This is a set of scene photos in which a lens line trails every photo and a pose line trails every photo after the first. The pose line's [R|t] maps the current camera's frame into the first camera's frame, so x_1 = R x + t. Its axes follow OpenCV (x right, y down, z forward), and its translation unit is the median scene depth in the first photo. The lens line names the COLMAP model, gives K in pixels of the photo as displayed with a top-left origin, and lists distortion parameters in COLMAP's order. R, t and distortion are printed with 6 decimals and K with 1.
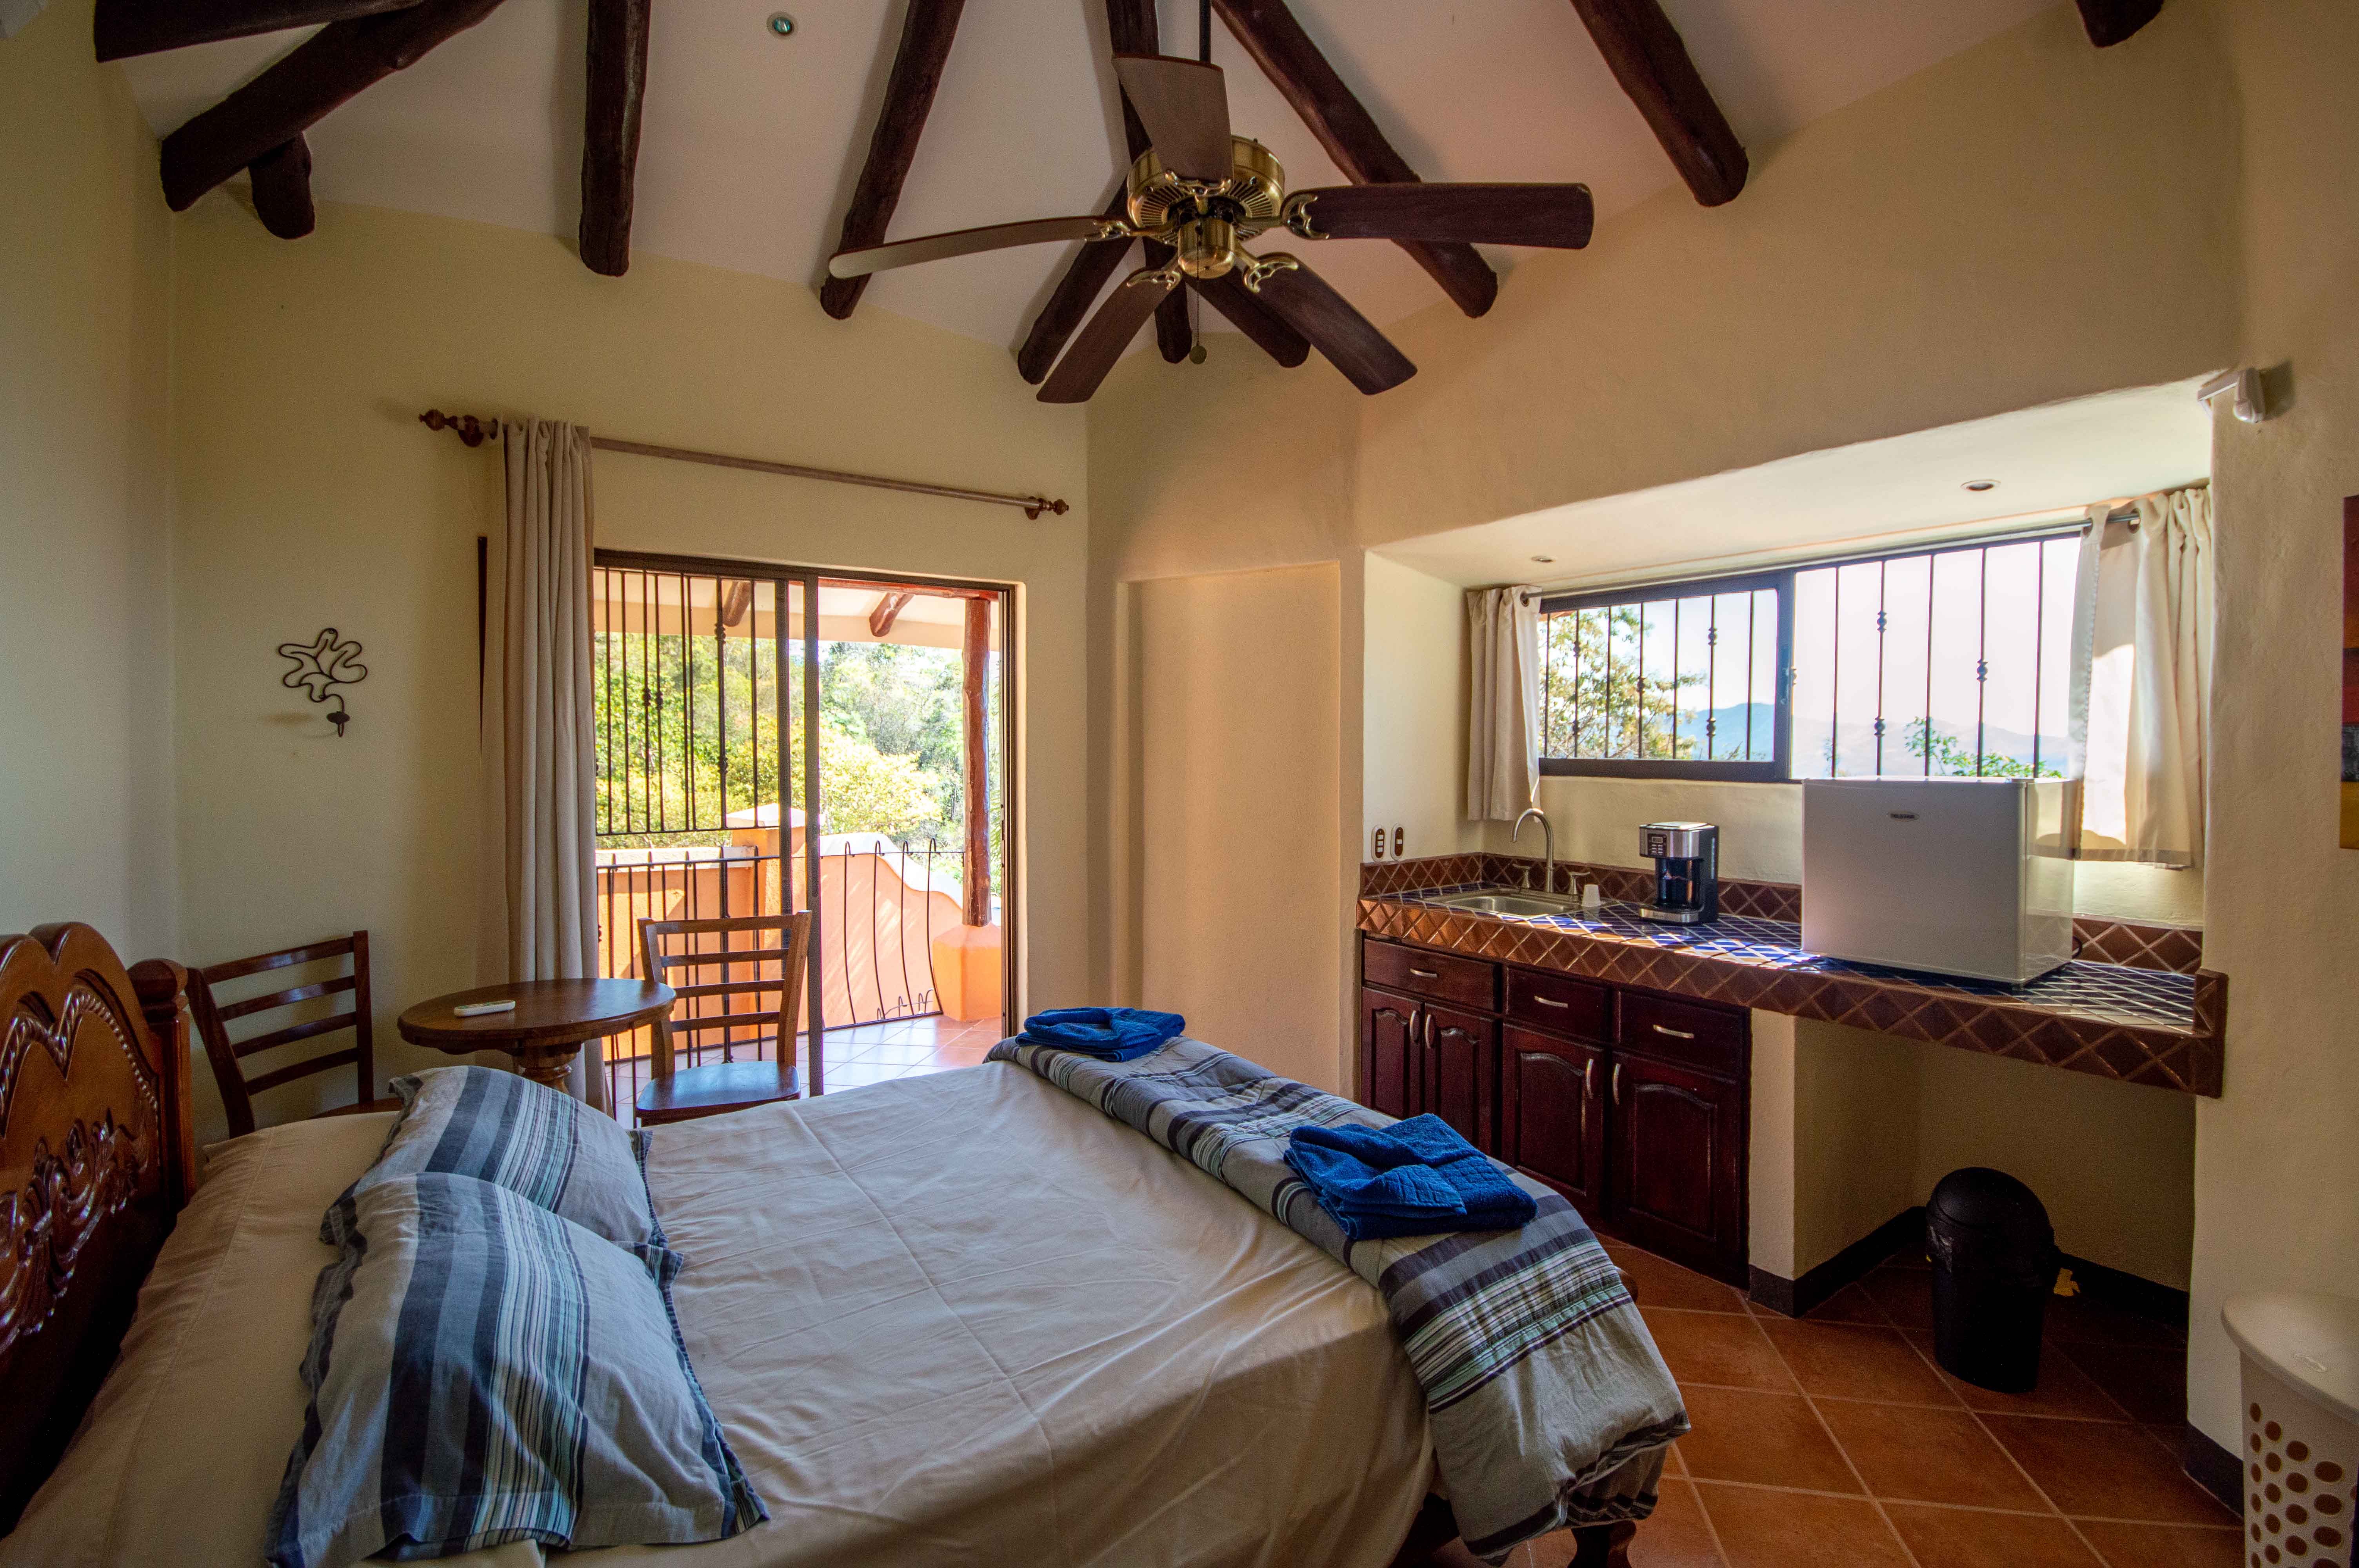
lens RADIAL K [[1062.8, 0, 1189.3], [0, 1062.8, 797.2], [0, 0, 1]] dist [-0.003456, -0.000702]
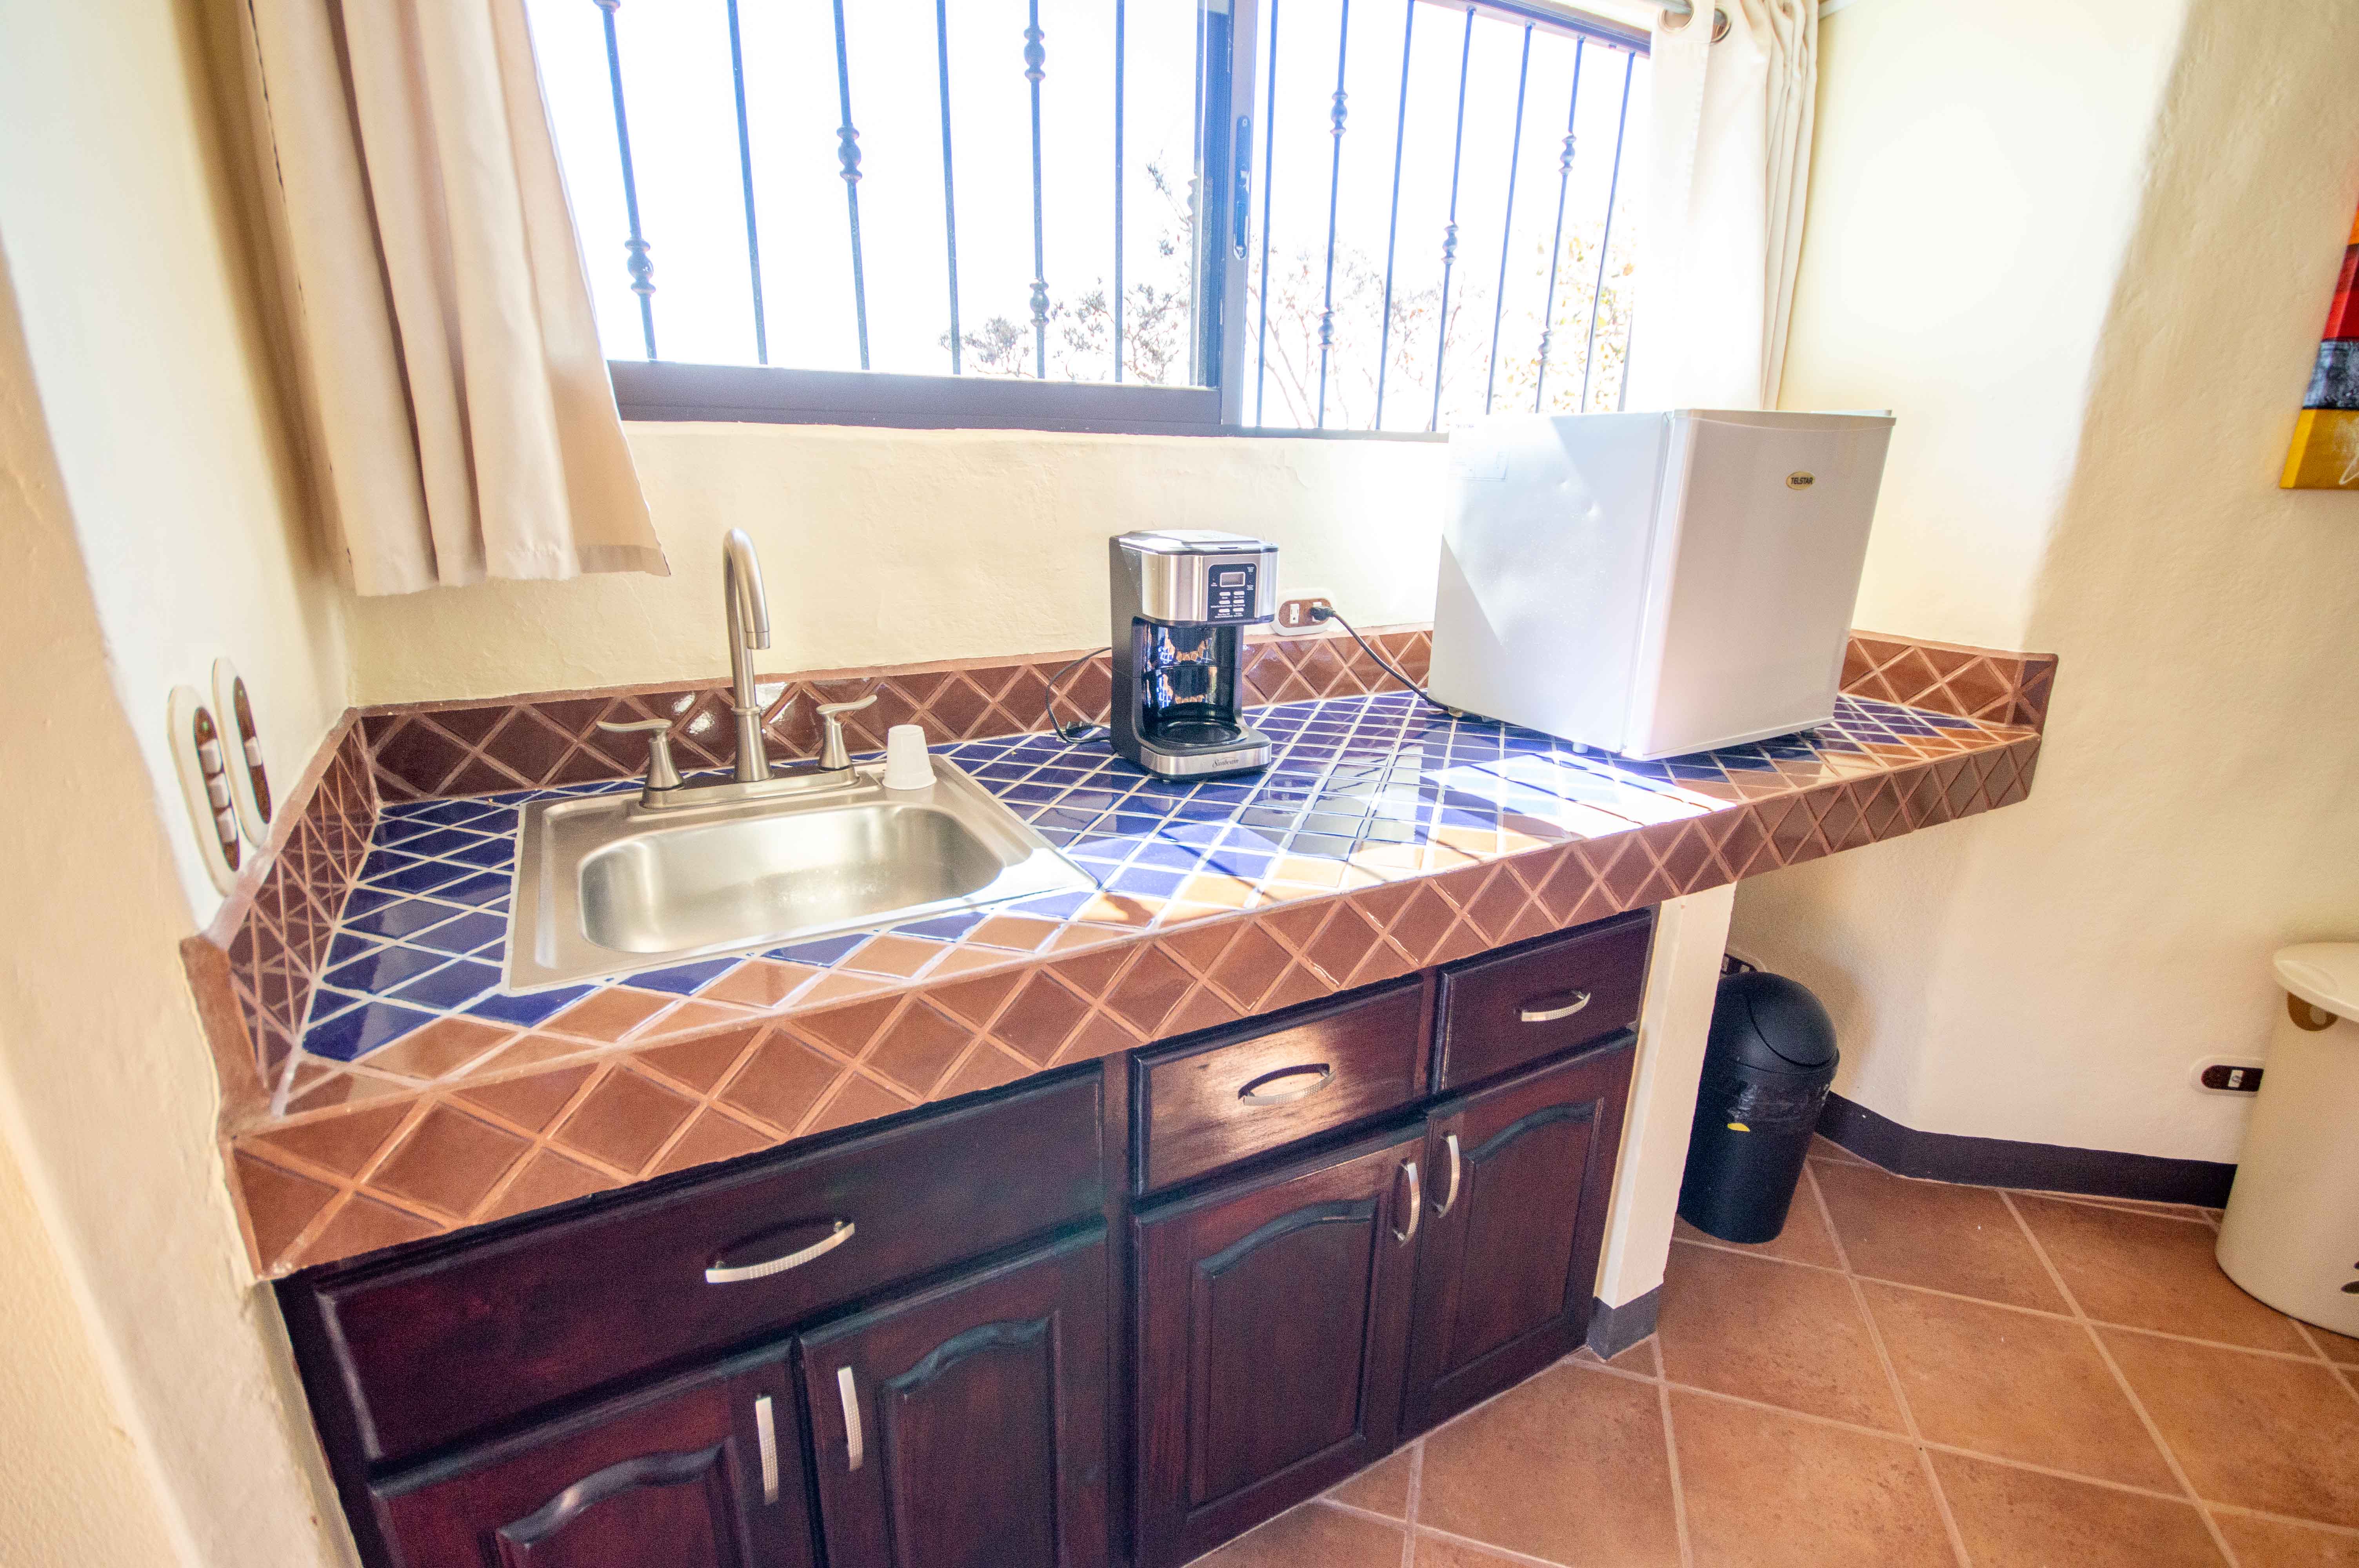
lens RADIAL K [[1062.8, 0, 1189.3], [0, 1062.8, 797.2], [0, 0, 1]] dist [-0.003456, -0.000702]
pose [[0.120170, -0.305999, 0.944417, 0.034809], [0.034841, 0.952025, 0.304031, -0.003437], [-0.992142, -0.003631, 0.125066, 0.896061]]
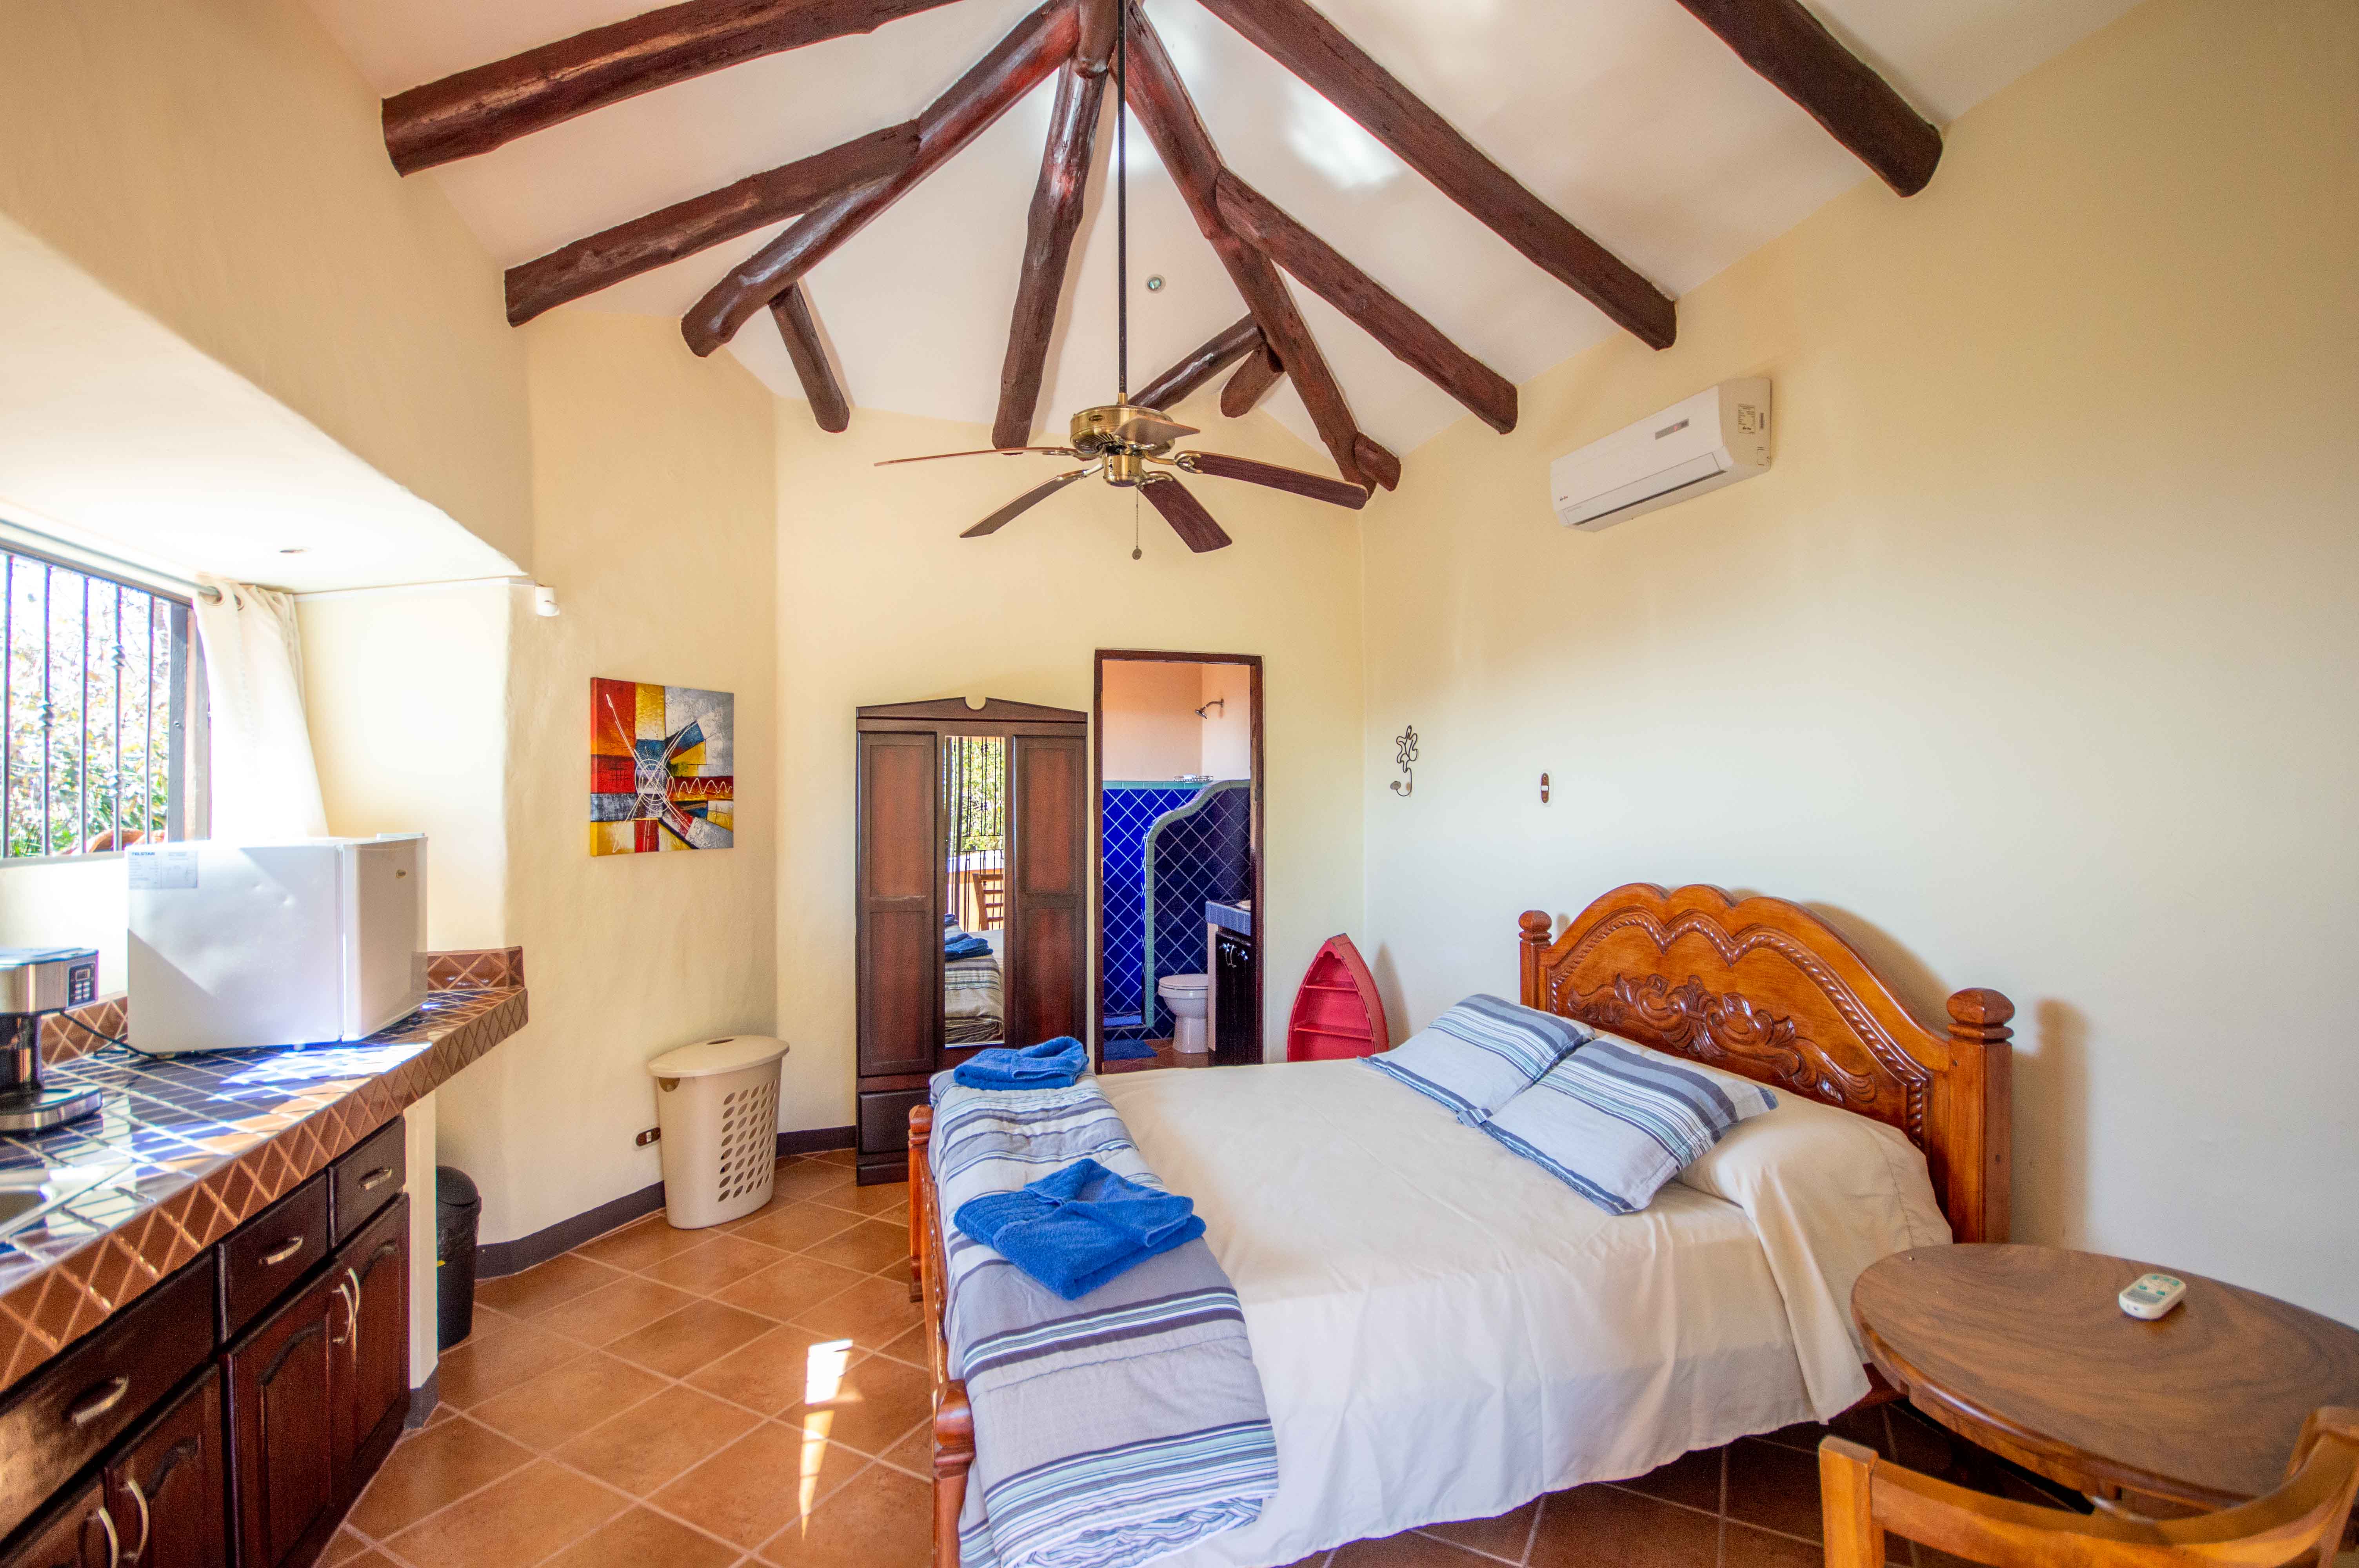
lens RADIAL K [[1062.8, 0, 1189.3], [0, 1062.8, 797.2], [0, 0, 1]] dist [-0.003456, -0.000702]
pose [[-0.948269, 0.003968, 0.317442, -0.286688], [0.020005, 0.998682, 0.047276, -0.065780], [-0.316836, 0.051180, -0.947099, 1.250935]]
